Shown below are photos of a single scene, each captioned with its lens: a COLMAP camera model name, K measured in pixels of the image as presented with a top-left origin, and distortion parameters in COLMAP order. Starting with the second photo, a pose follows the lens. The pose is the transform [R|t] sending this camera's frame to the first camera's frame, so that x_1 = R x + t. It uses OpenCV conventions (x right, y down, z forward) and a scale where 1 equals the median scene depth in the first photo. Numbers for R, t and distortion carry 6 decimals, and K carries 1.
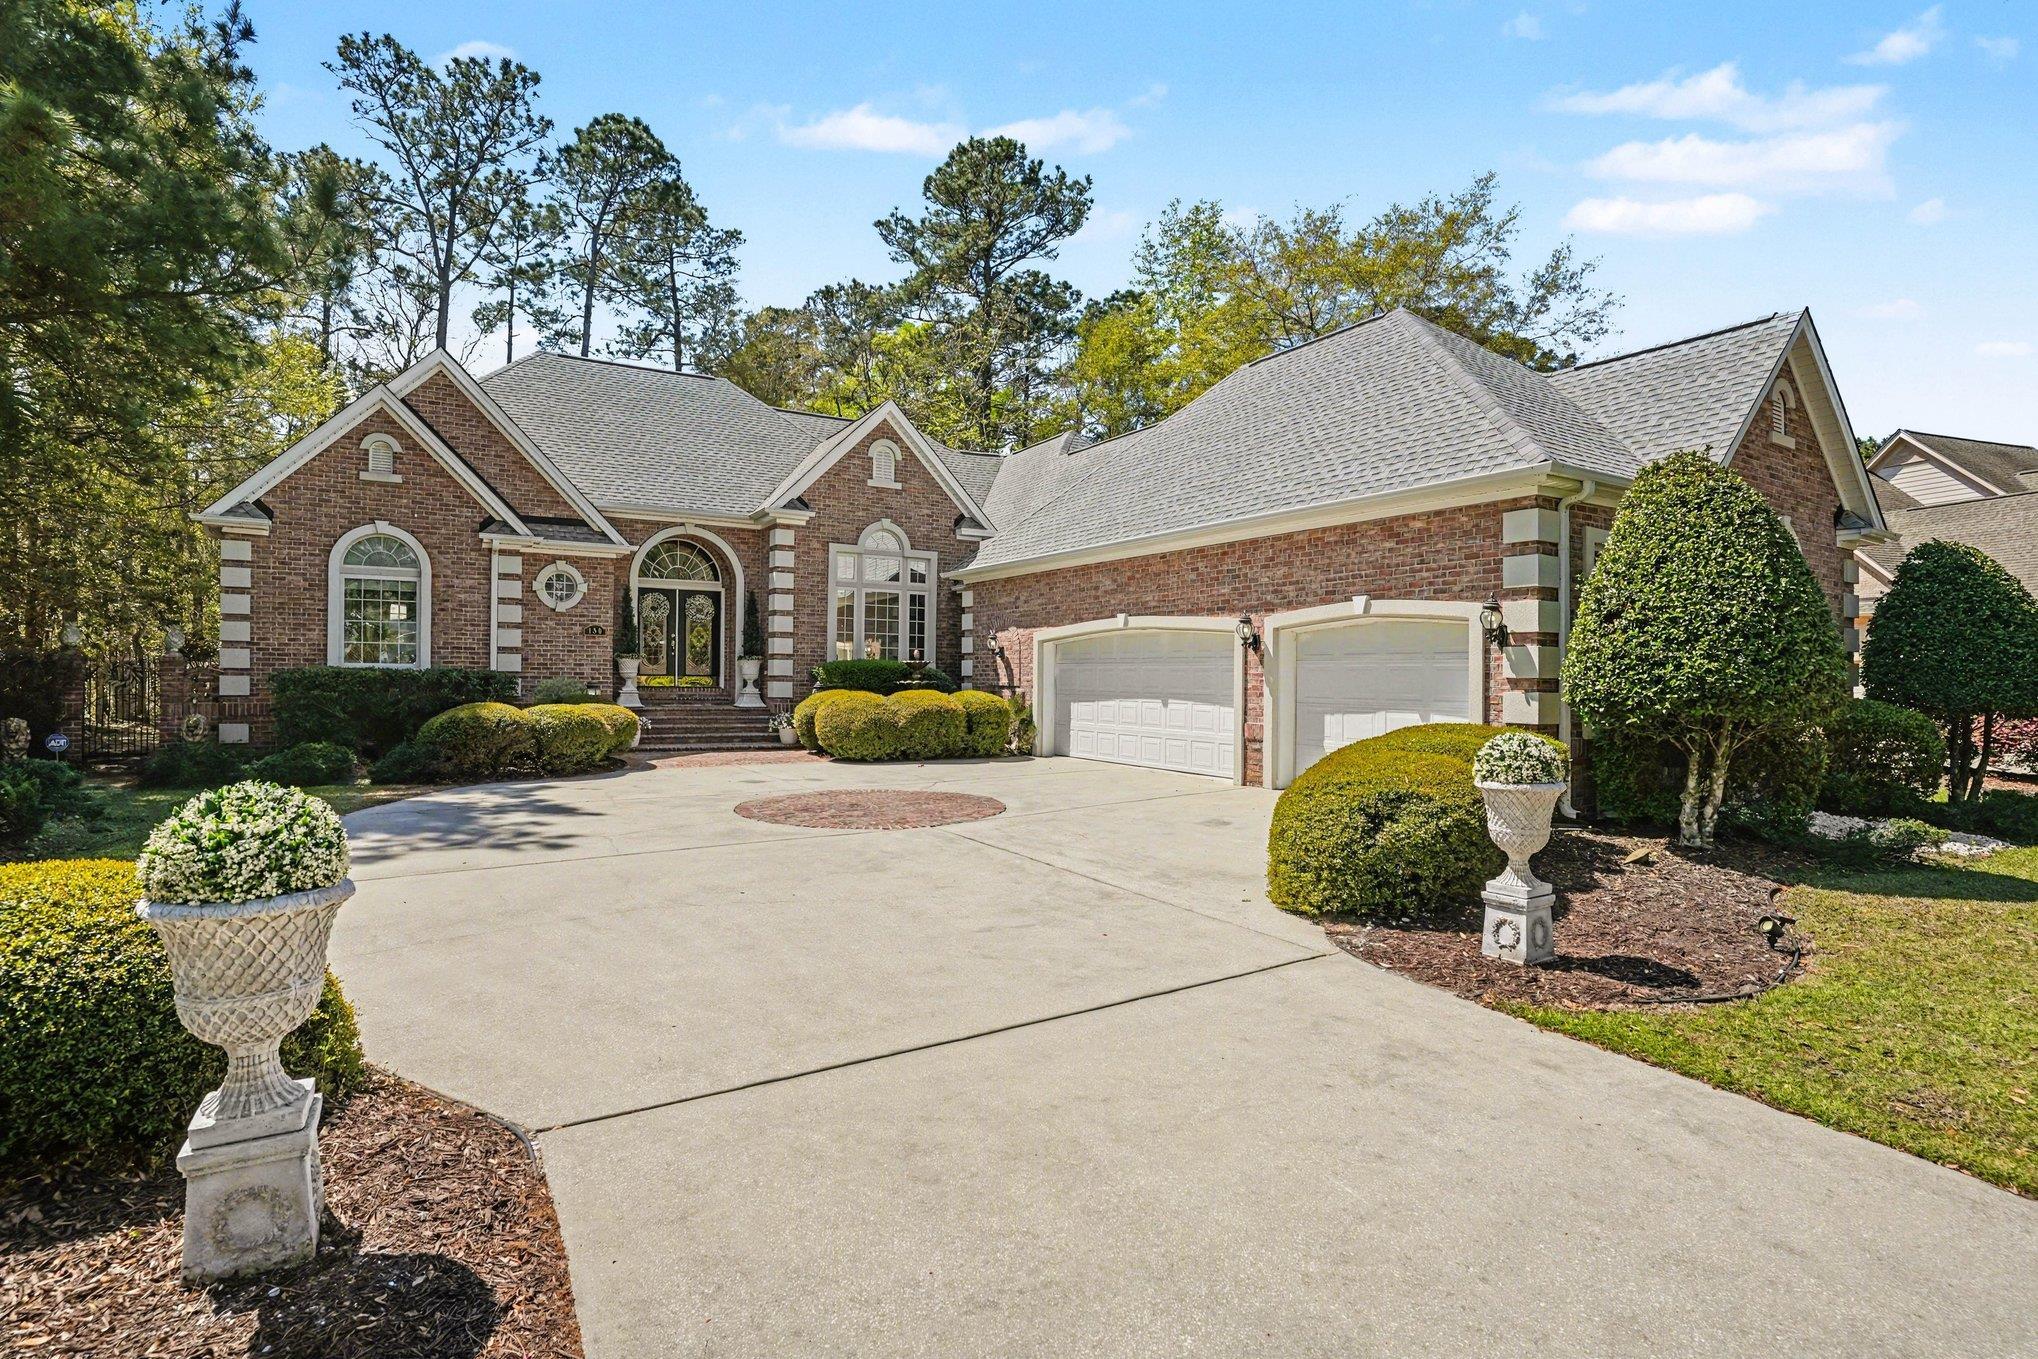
lens RADIAL K [[1005.3, 0, 1022.8], [0, 1005.3, 690.1], [0, 0, 1]] dist [-0.069021, 0.030880]
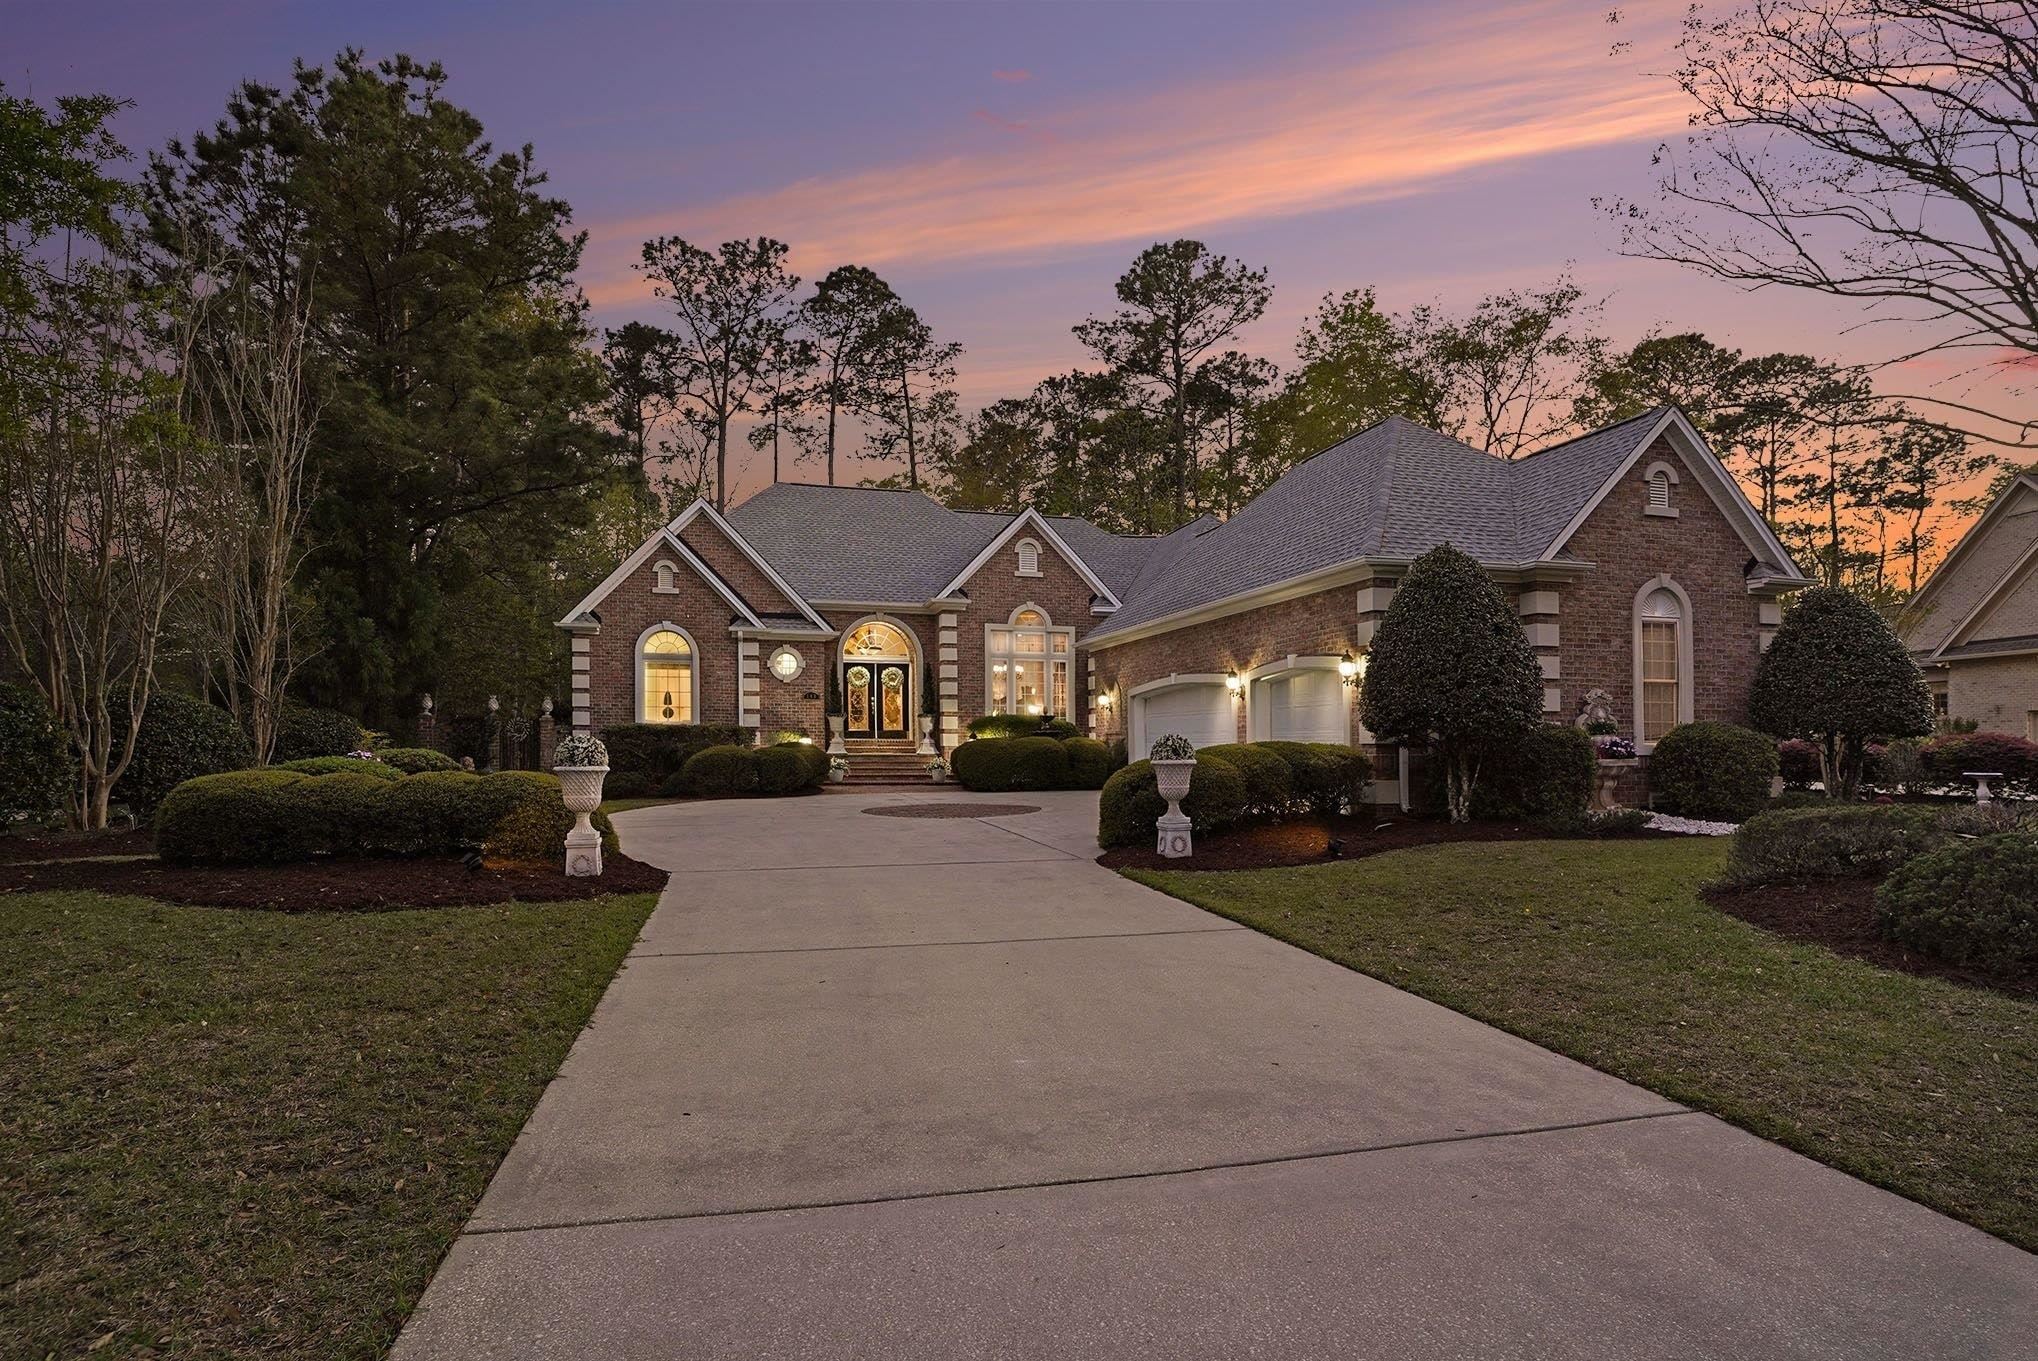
lens RADIAL K [[1035.6, 0, 1035.3], [0, 1035.6, 768.3], [0, 0, 1]] dist [-0.053823, -0.000447]
pose [[0.966699, -0.004321, -0.255878, 0.206186], [0.006412, 0.999953, 0.007339, 0.028120], [0.255834, -0.008736, 0.966681, -0.258333]]
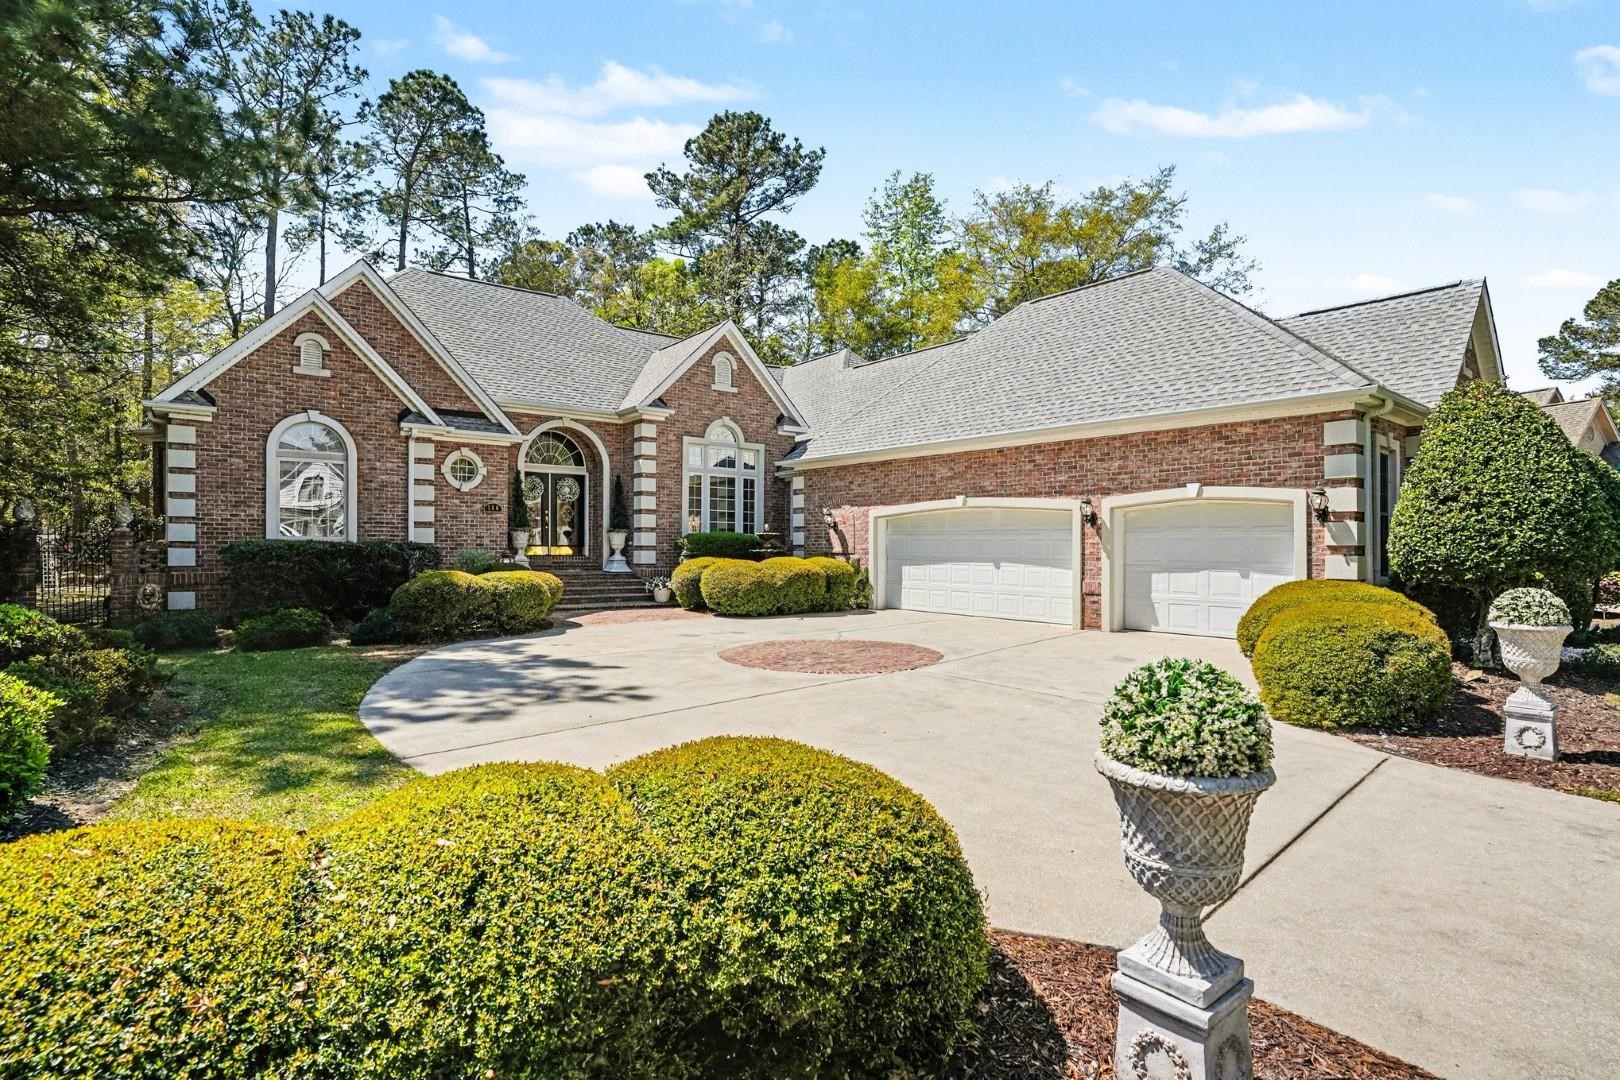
lens RADIAL K [[794.7, 0, 811.2], [0, 794.7, 556.6], [0, 0, 1]] dist [-0.071867, 0.033037]
pose [[0.990035, -0.006677, 0.140666, -0.179023], [0.006404, 0.999977, 0.002397, -0.002292], [-0.140679, -0.001473, 0.990054, 0.030984]]
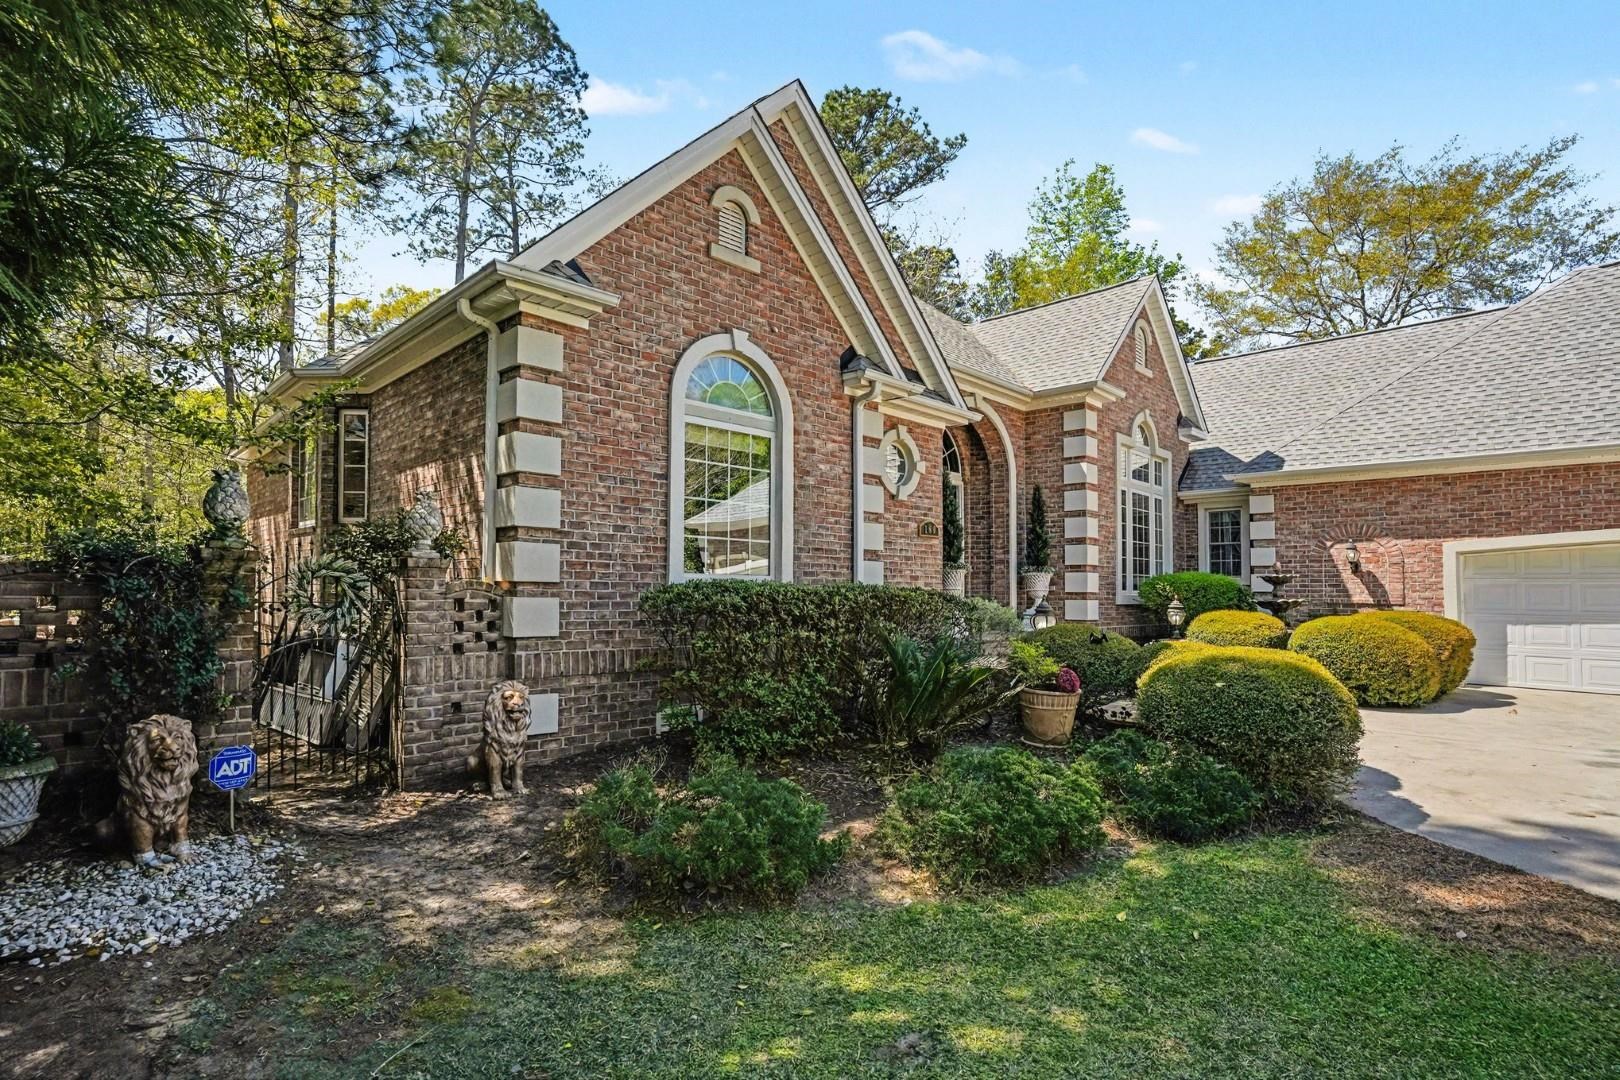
lens RADIAL K [[799.1, 0, 813.0], [0, 799.1, 548.5], [0, 0, 1]] dist [-0.069021, 0.030880]
pose [[0.965405, 0.014662, 0.260341, -0.614870], [0.001640, 0.998057, -0.062290, -0.011108], [-0.260749, 0.060562, 0.963505, 0.452307]]
